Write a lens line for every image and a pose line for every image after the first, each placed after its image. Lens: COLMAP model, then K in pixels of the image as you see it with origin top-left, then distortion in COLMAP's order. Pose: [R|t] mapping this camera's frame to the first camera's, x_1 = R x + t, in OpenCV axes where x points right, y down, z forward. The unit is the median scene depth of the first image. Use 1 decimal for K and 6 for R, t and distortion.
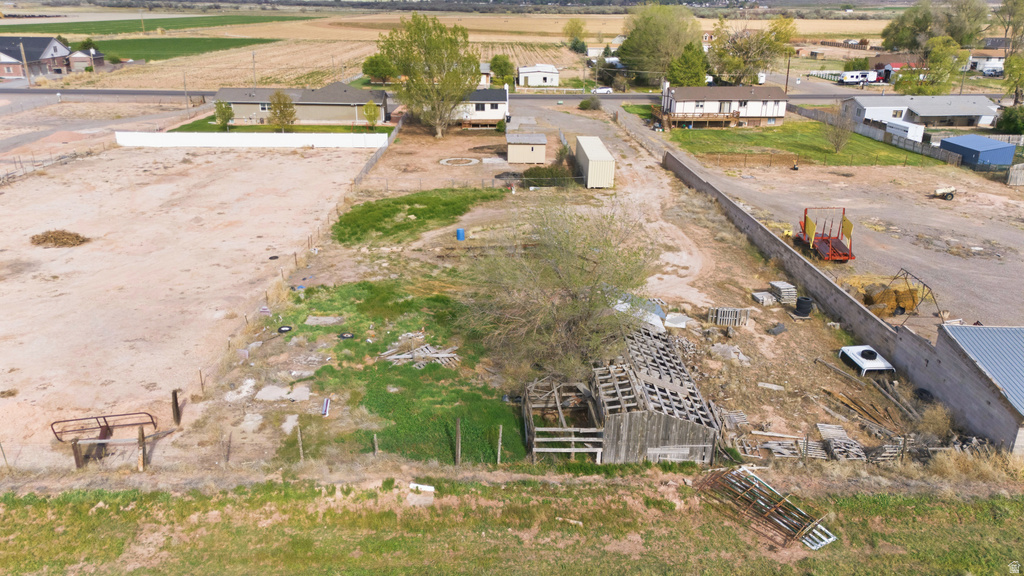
lens RADIAL K [[747.2, 0, 512.0], [0, 747.2, 288.0], [0, 0, 1]] dist [0.087278, -0.098175]
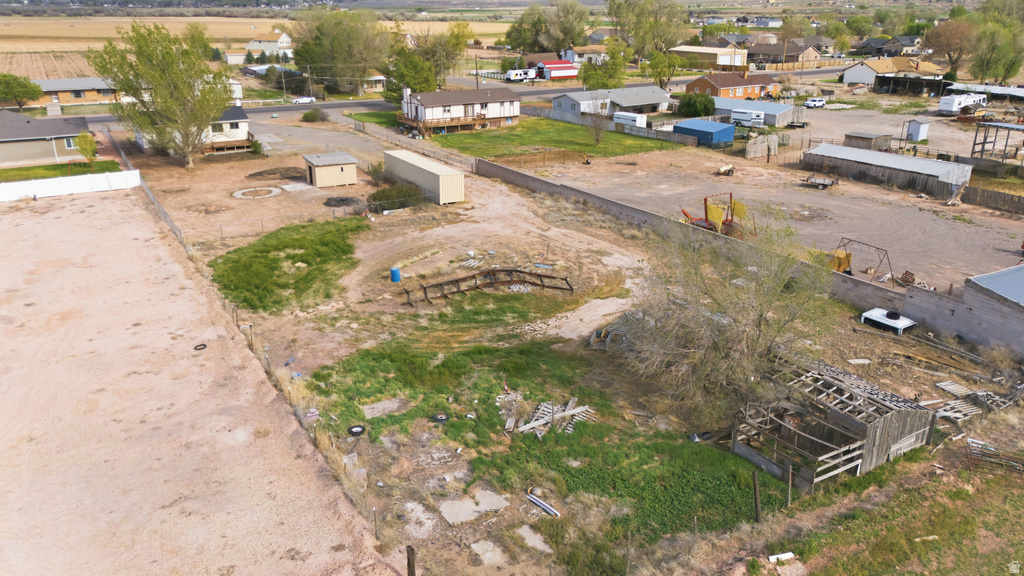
lens RADIAL K [[747.2, 0, 512.0], [0, 747.2, 288.0], [0, 0, 1]] dist [0.087278, -0.098175]
pose [[0.869669, -0.180711, 0.459368, -0.323603], [0.181818, 0.982424, 0.042261, -0.062509], [-0.458931, 0.046769, 0.887240, 0.142410]]
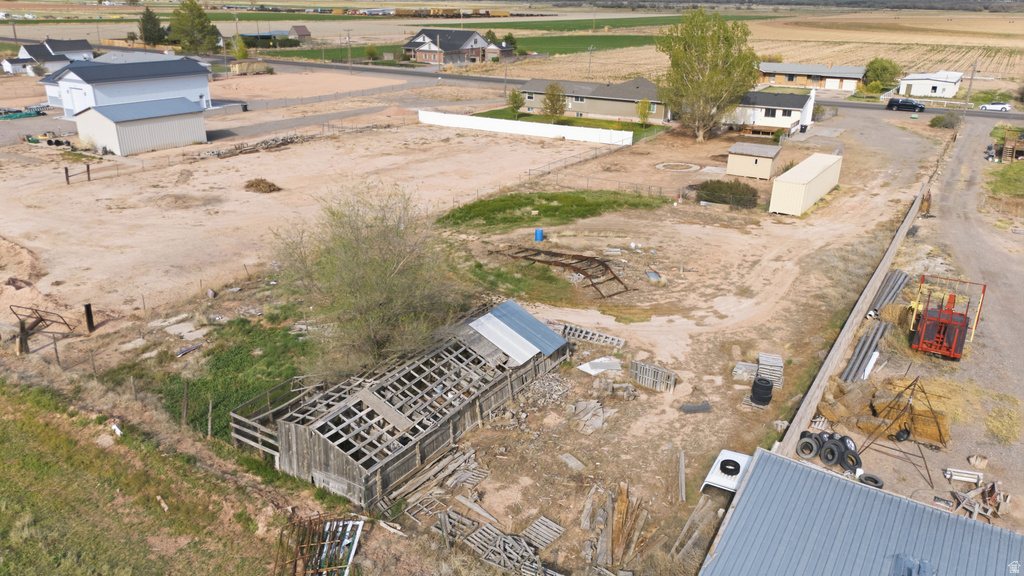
lens RADIAL K [[747.2, 0, 512.0], [0, 747.2, 288.0], [0, 0, 1]] dist [0.087278, -0.098175]
pose [[0.831416, 0.199749, -0.518505, 0.375523], [-0.199641, 0.978226, 0.056731, -0.047525], [0.518546, 0.056348, 0.853191, 0.150646]]
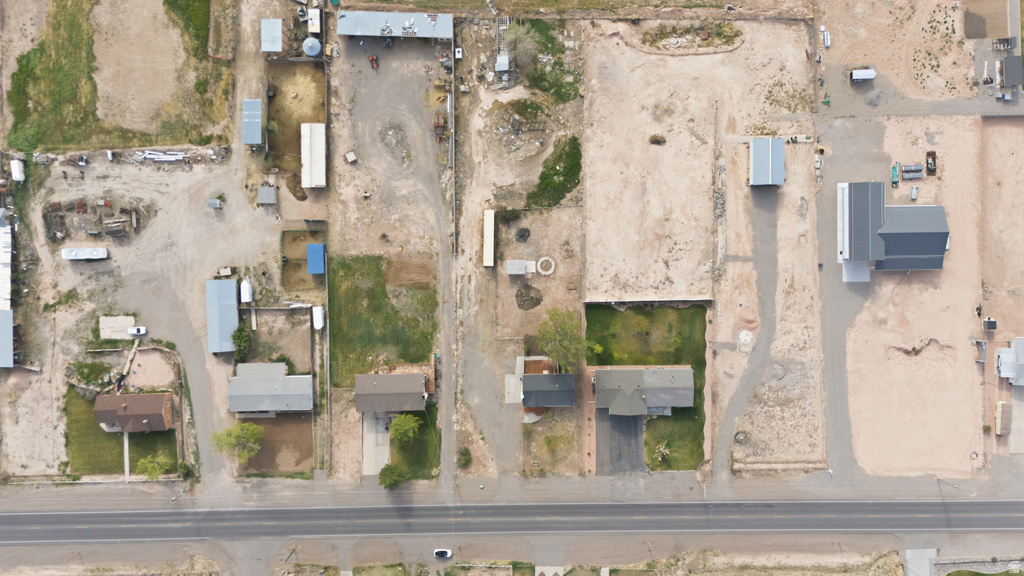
lens RADIAL K [[747.2, 0, 512.0], [0, 747.2, 288.0], [0, 0, 1]] dist [0.087278, -0.098175]
pose [[-0.999712, -0.023184, -0.006169, 0.059790], [0.003152, -0.381815, 0.924233, -3.097601], [-0.023783, 0.923948, 0.381779, 0.303533]]
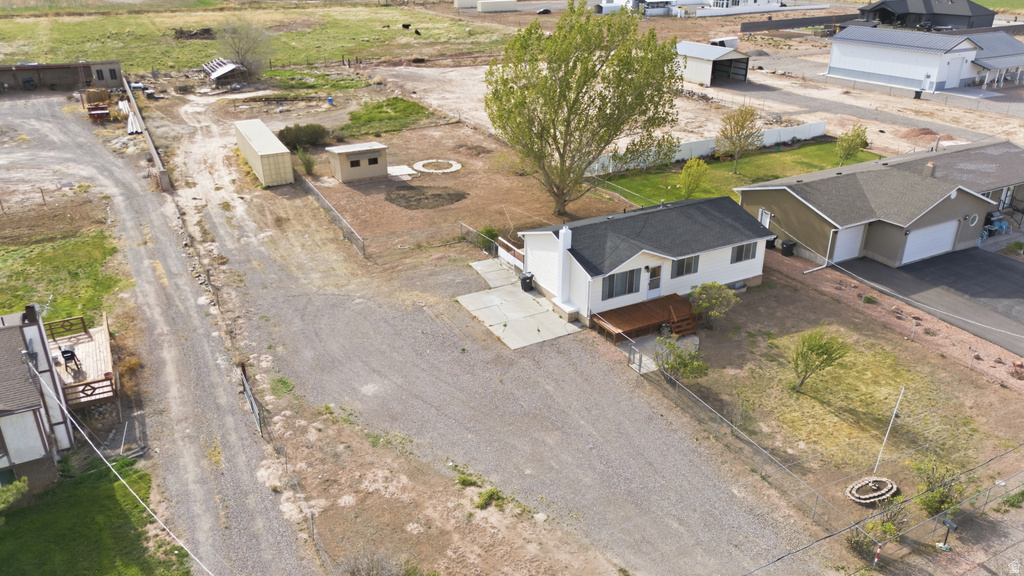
lens RADIAL K [[747.2, 0, 512.0], [0, 747.2, 288.0], [0, 0, 1]] dist [0.087278, -0.098175]
pose [[-0.894849, 0.179442, -0.408713, 0.305279], [-0.167671, 0.713458, 0.680342, -0.871179], [0.413681, 0.677332, -0.608350, 2.278086]]
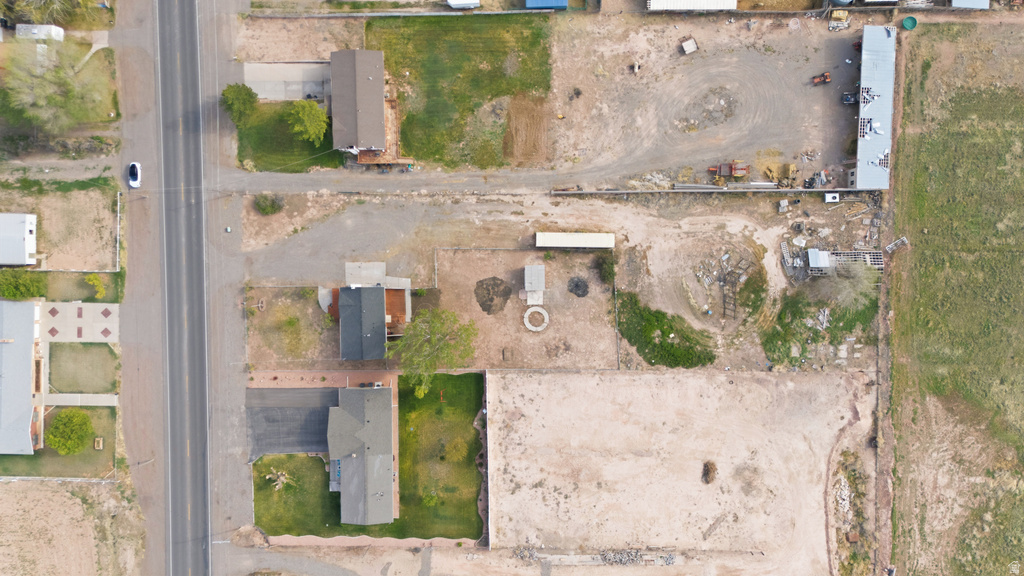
lens RADIAL K [[747.2, 0, 512.0], [0, 747.2, 288.0], [0, 0, 1]] dist [0.087278, -0.098175]
pose [[0.023834, -0.999221, -0.031442, 0.063488], [0.361978, -0.020691, 0.931957, -2.318272], [-0.931882, -0.033594, 0.361203, 0.656087]]
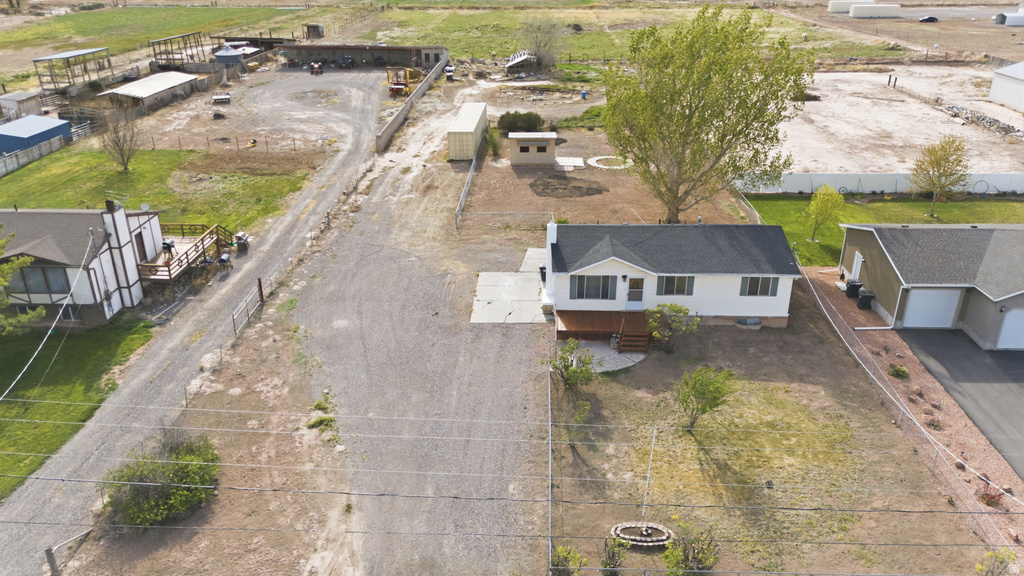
lens RADIAL K [[747.2, 0, 512.0], [0, 747.2, 288.0], [0, 0, 1]] dist [0.087278, -0.098175]
pose [[-0.997731, -0.032092, 0.059187, -0.019586], [0.020032, 0.697780, 0.716032, -0.914364], [-0.064278, 0.715593, -0.695554, 2.378434]]
